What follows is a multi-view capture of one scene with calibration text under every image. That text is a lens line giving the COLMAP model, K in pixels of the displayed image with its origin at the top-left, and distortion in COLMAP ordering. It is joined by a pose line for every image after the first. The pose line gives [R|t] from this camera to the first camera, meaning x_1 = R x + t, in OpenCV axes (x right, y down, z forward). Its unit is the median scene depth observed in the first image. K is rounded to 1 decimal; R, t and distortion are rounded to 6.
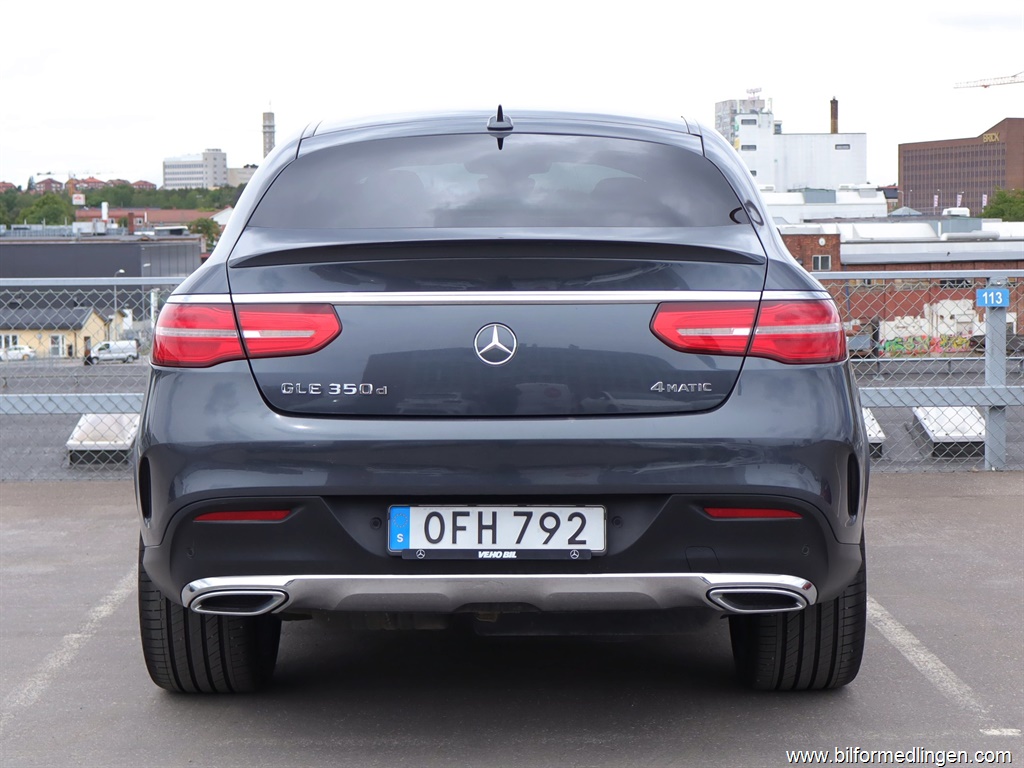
lens RADIAL K [[1852.7, 0, 512.0], [0, 1852.7, 384.0], [0, 0, 1]] dist [0.002412, 0.099139]
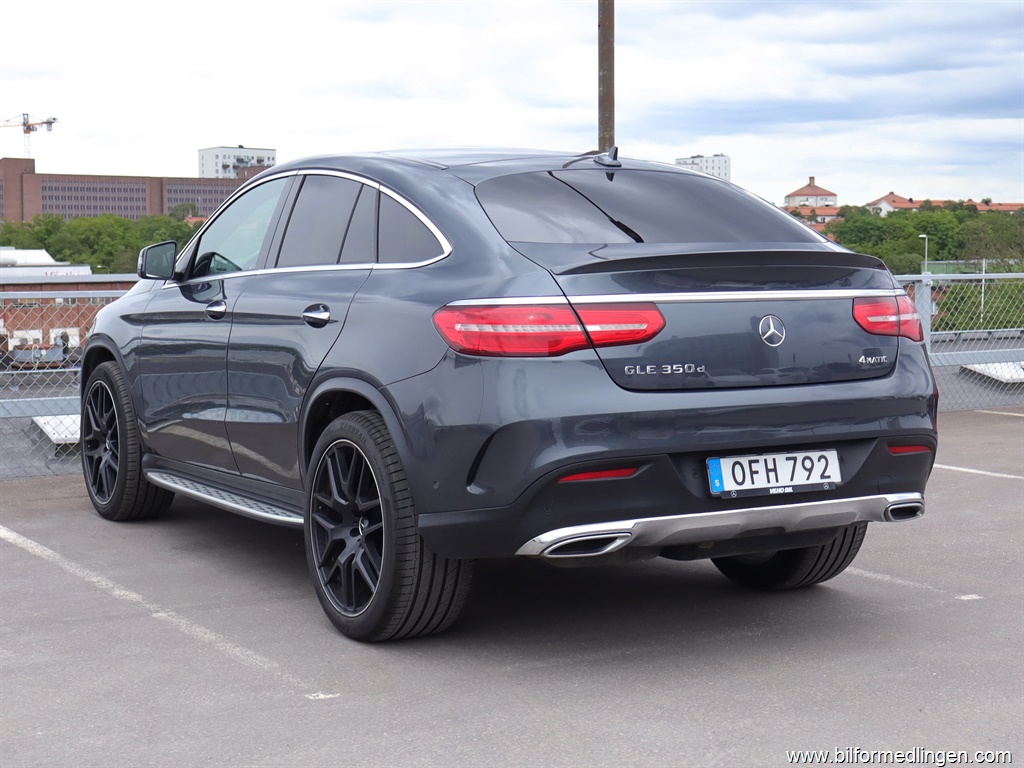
lens RADIAL K [[1632.9, 0, 512.0], [0, 1632.9, 384.0], [0, 0, 1]] dist [0.059451, 0.132278]
pose [[0.864813, -0.037167, 0.500716, -0.750982], [0.039825, 0.999192, 0.005385, 0.002507], [-0.500512, 0.015284, 0.865595, 0.085566]]
